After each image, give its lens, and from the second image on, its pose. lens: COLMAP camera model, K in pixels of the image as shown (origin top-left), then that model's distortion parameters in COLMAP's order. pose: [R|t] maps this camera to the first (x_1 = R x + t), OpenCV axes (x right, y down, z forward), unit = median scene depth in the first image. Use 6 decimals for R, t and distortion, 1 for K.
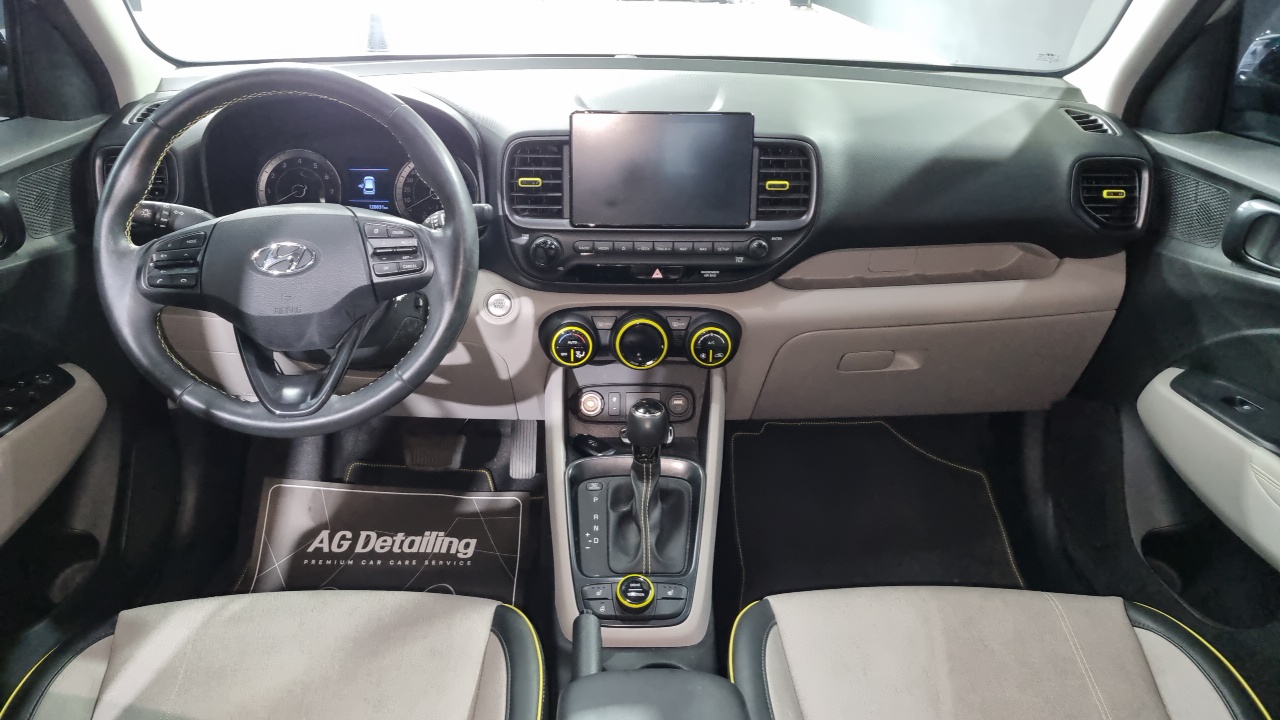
lens RADIAL K [[1085.1, 0, 640.0], [0, 1085.1, 360.0], [0, 0, 1]] dist [0.062090, 0.004977]
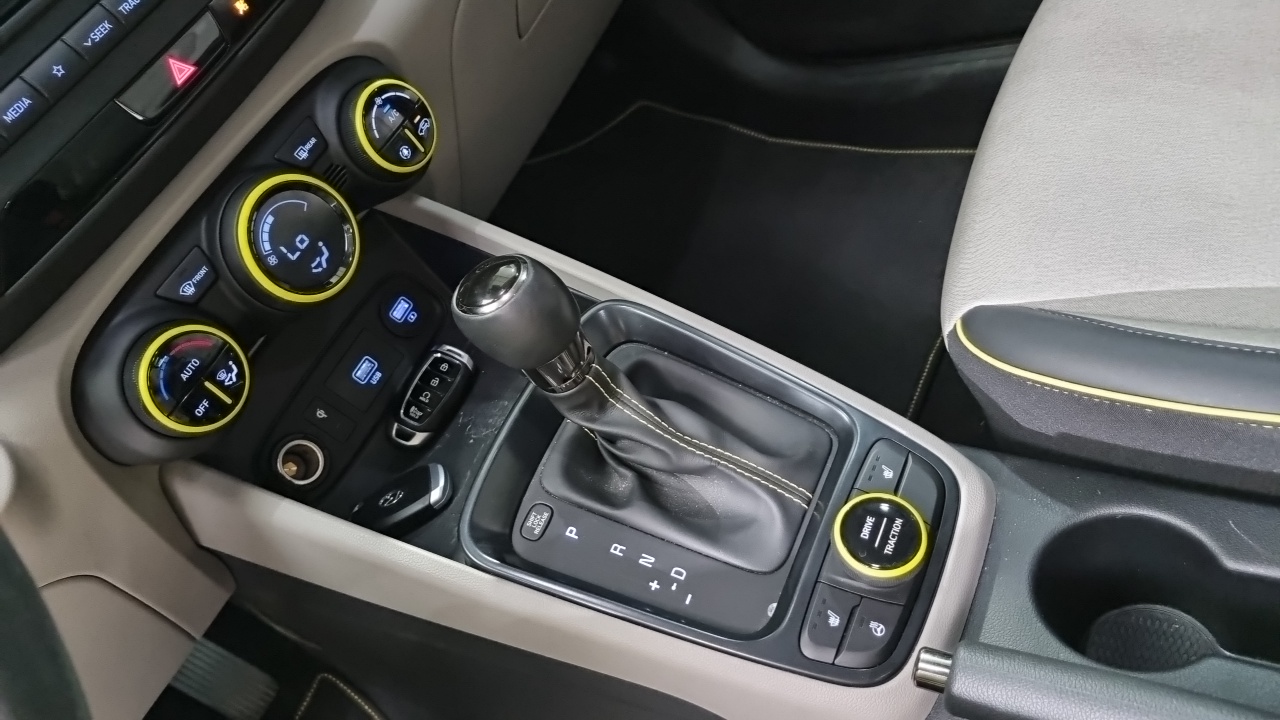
lens RADIAL K [[1085.1, 0, 640.0], [0, 1085.1, 360.0], [0, 0, 1]] dist [0.062090, 0.004977]
pose [[0.455294, -0.789442, 0.411690, -0.148279], [0.752884, 0.588197, 0.295280, -0.013407], [-0.475261, 0.175516, 0.862161, 0.620986]]
